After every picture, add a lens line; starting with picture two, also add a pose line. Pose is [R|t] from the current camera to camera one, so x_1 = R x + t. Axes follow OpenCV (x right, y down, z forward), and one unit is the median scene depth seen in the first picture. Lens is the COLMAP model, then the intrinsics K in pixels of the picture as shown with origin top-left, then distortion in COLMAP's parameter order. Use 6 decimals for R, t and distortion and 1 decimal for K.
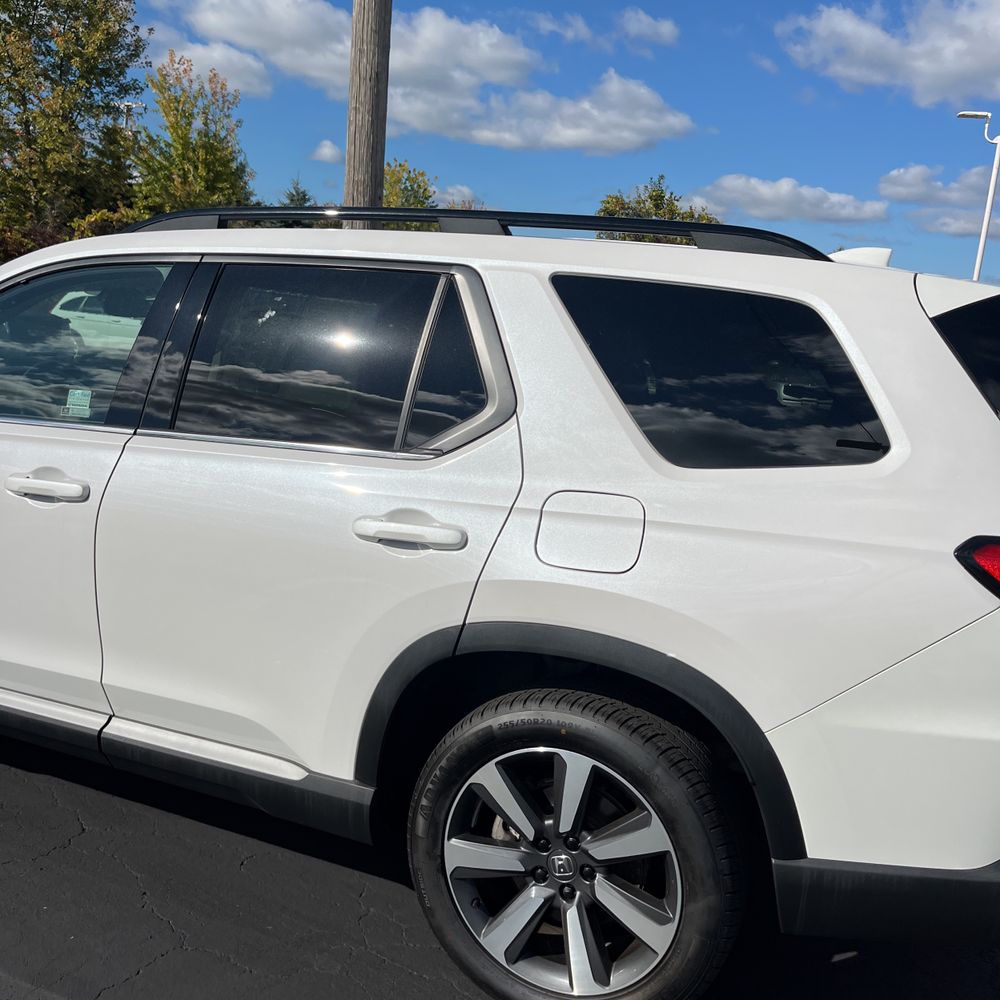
lens RADIAL K [[1013.3, 0, 517.1], [0, 1013.3, 480.9], [0, 0, 1]] dist [0.020587, 0.012454]
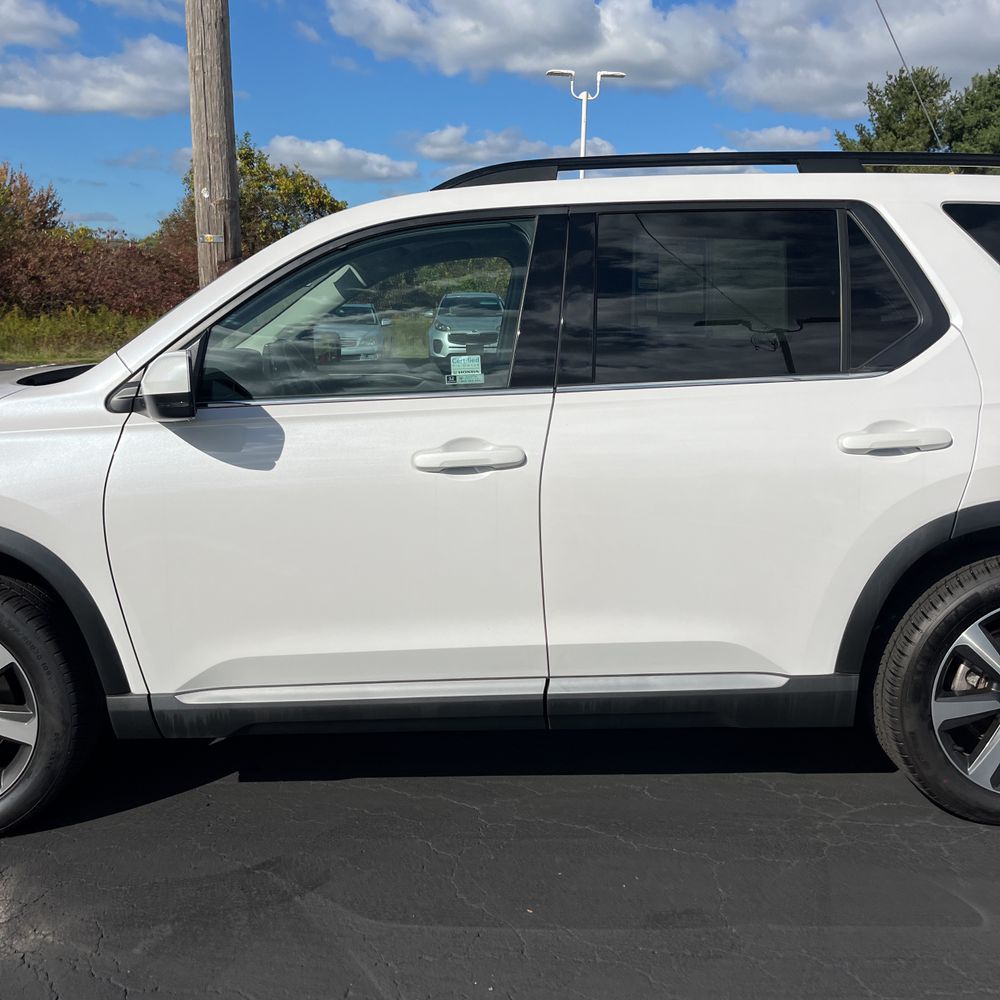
lens RADIAL K [[981.3, 0, 504.1], [0, 981.3, 470.3], [0, 0, 1]] dist [-0.052299, 0.143004]
pose [[0.911486, -0.149626, 0.383152, -0.906732], [0.136057, 0.988731, 0.062445, -0.042223], [-0.388177, -0.004787, 0.921572, 0.167301]]
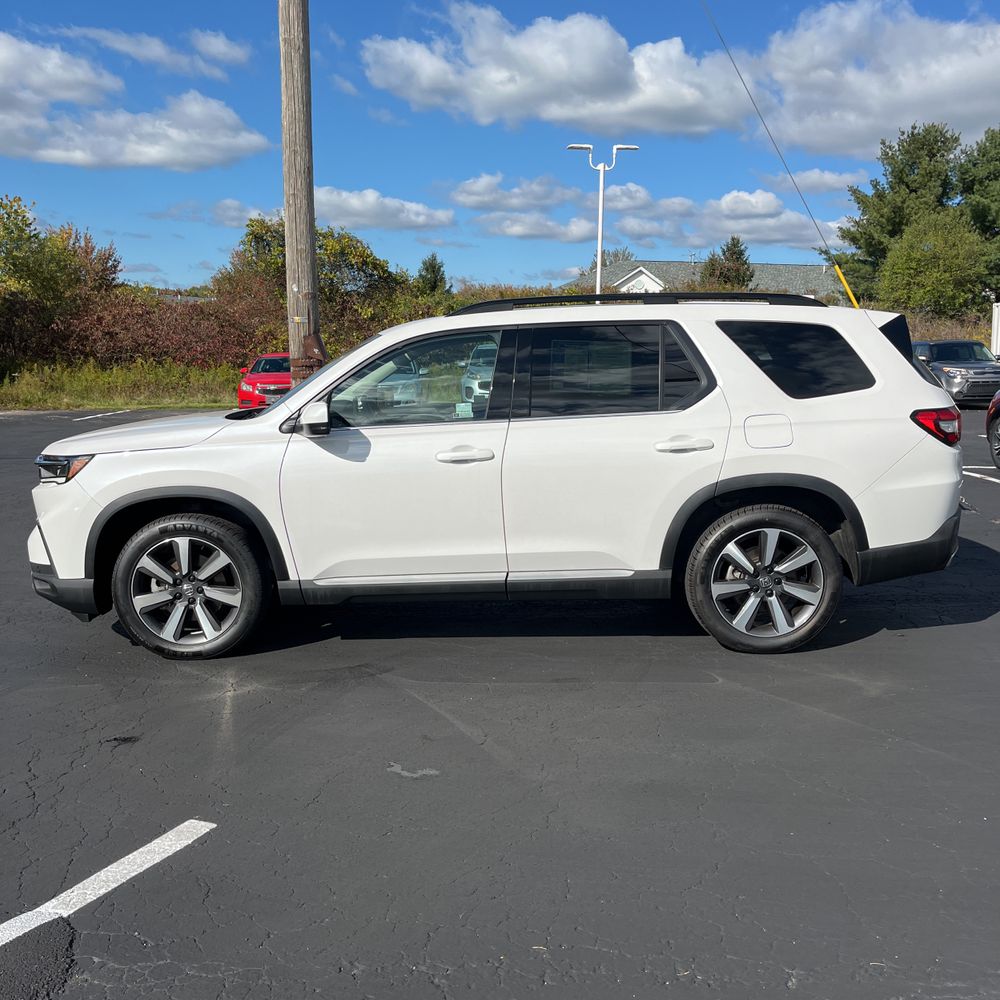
lens RADIAL K [[988.9, 0, 512.9], [0, 988.9, 468.1], [0, 0, 1]] dist [0.026193, -0.001590]
pose [[0.921486, -0.135017, 0.364190, -1.209709], [0.140732, 0.989987, 0.010936, 0.024104], [-0.362020, 0.041176, 0.931260, -0.836308]]
